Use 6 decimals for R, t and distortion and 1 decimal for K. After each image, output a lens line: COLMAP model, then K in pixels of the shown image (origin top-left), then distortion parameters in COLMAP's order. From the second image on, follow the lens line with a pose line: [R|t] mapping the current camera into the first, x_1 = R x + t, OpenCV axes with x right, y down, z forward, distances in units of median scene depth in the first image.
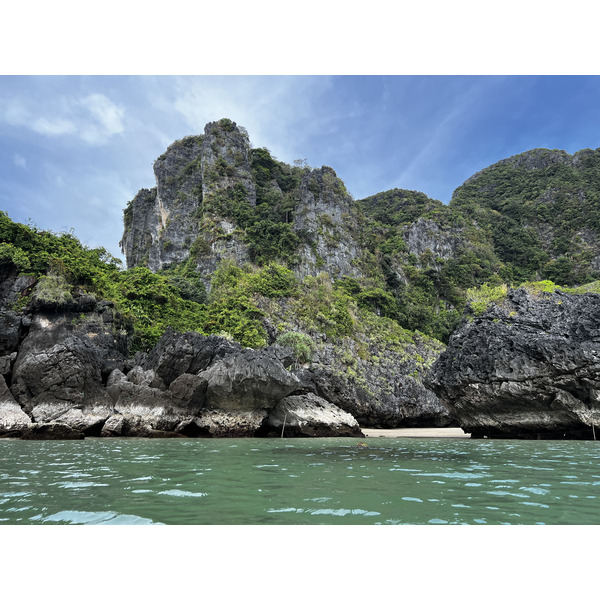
lens RADIAL K [[445.4, 0, 305.4], [0, 445.4, 295.8], [0, 0, 1]] dist [0.042037, -0.047750]
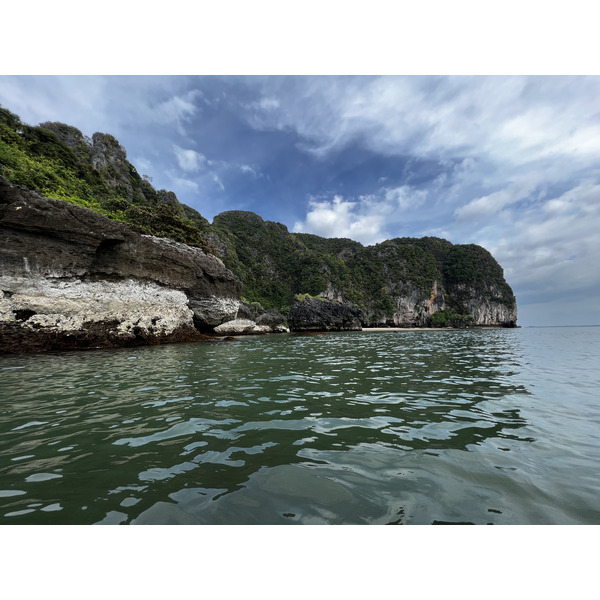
lens RADIAL K [[240.1, 0, 293.9], [0, 240.1, 297.4], [0, 0, 1]] dist [0.002544, -0.000376]
pose [[0.671651, 0.086822, 0.735762, -0.368029], [-0.198528, 0.977882, 0.065836, -0.038999], [-0.713772, -0.190288, 0.674032, -0.116192]]
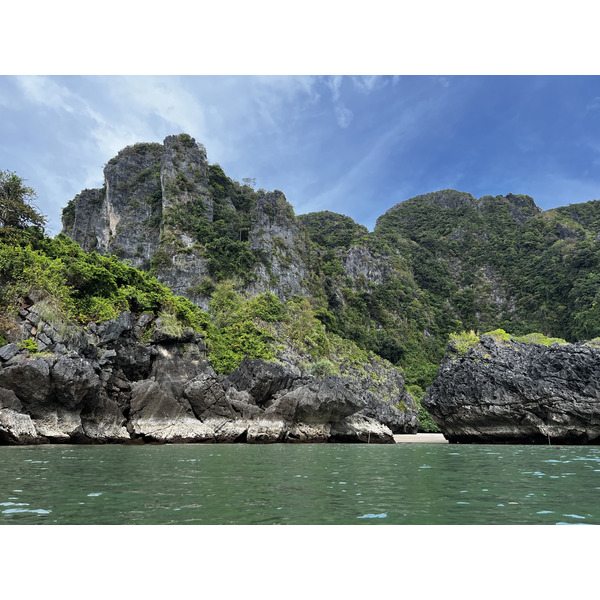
lens RADIAL K [[445.4, 0, 300.8], [0, 445.4, 297.3], [0, 0, 1]] dist [0.042037, -0.047750]
pose [[0.977641, 0.063819, 0.200365, -0.117691], [-0.062459, 0.997961, -0.013109, -0.025587], [-0.200793, 0.000301, 0.979634, -0.078708]]
